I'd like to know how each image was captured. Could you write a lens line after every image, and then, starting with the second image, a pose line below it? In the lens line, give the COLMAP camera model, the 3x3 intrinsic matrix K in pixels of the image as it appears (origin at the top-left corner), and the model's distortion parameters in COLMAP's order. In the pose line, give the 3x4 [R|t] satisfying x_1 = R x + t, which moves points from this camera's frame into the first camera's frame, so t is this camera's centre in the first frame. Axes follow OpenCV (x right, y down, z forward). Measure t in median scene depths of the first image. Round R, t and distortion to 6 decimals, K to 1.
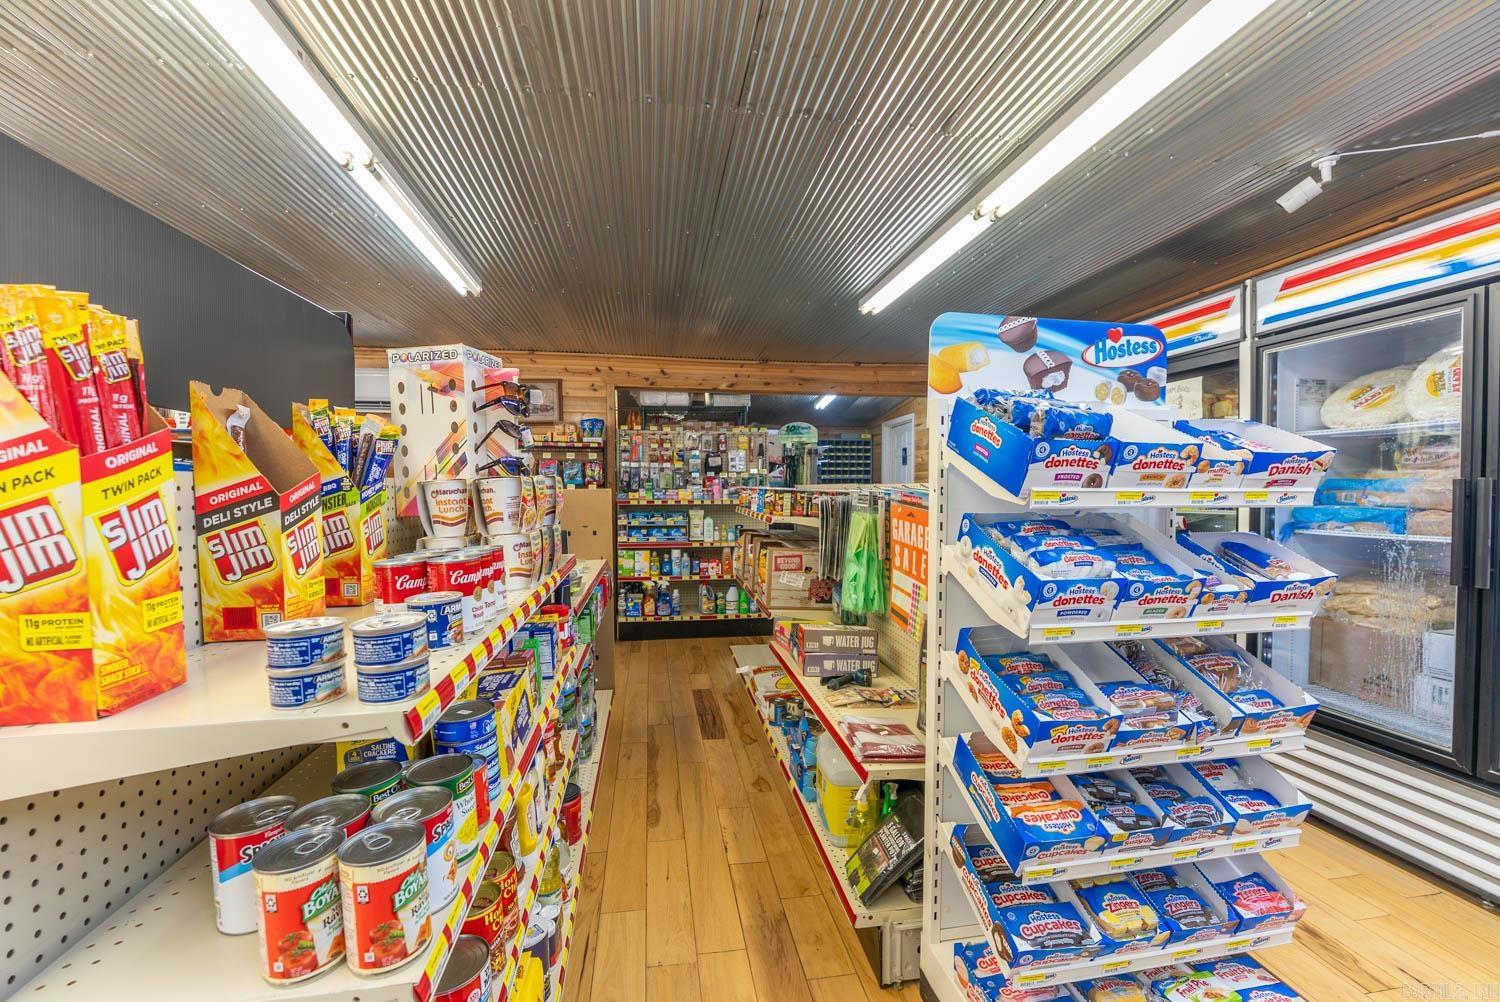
lens RADIAL K [[612.1, 0, 744.8], [0, 612.1, 504.5], [0, 0, 1]] dist [-0.027316, 0.003414]
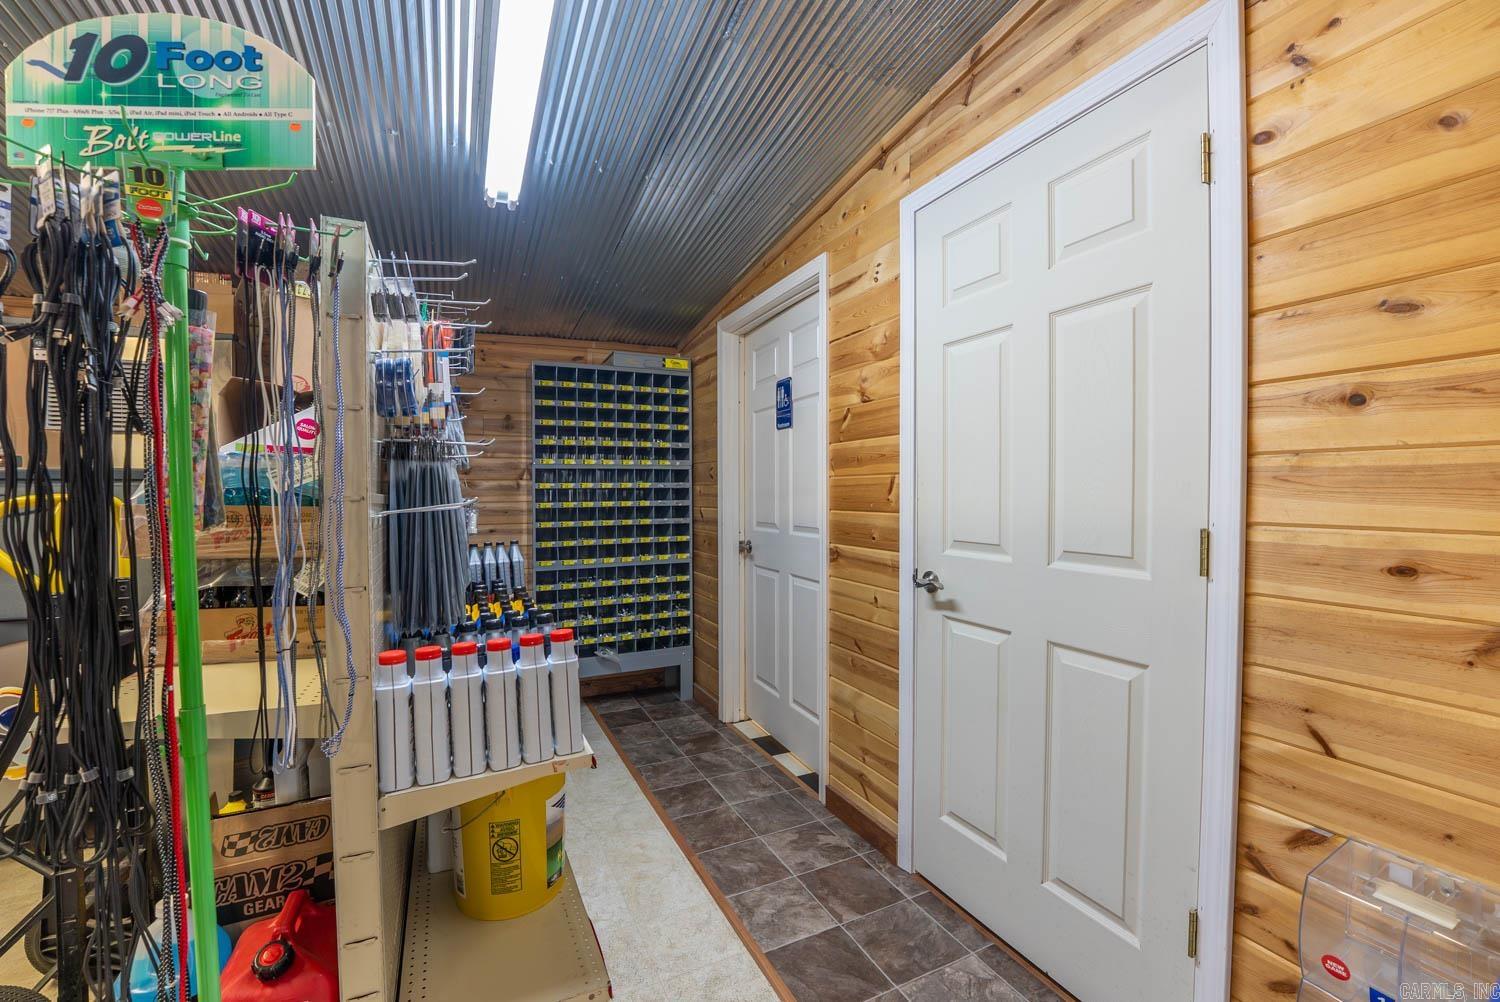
lens RADIAL K [[612.1, 0, 744.8], [0, 612.1, 504.5], [0, 0, 1]] dist [-0.027316, 0.003414]
pose [[0.956748, -0.005234, 0.290871, 0.127934], [0.005841, 0.999982, -0.001218, -0.019074], [-0.290859, 0.002864, 0.956761, 0.625039]]
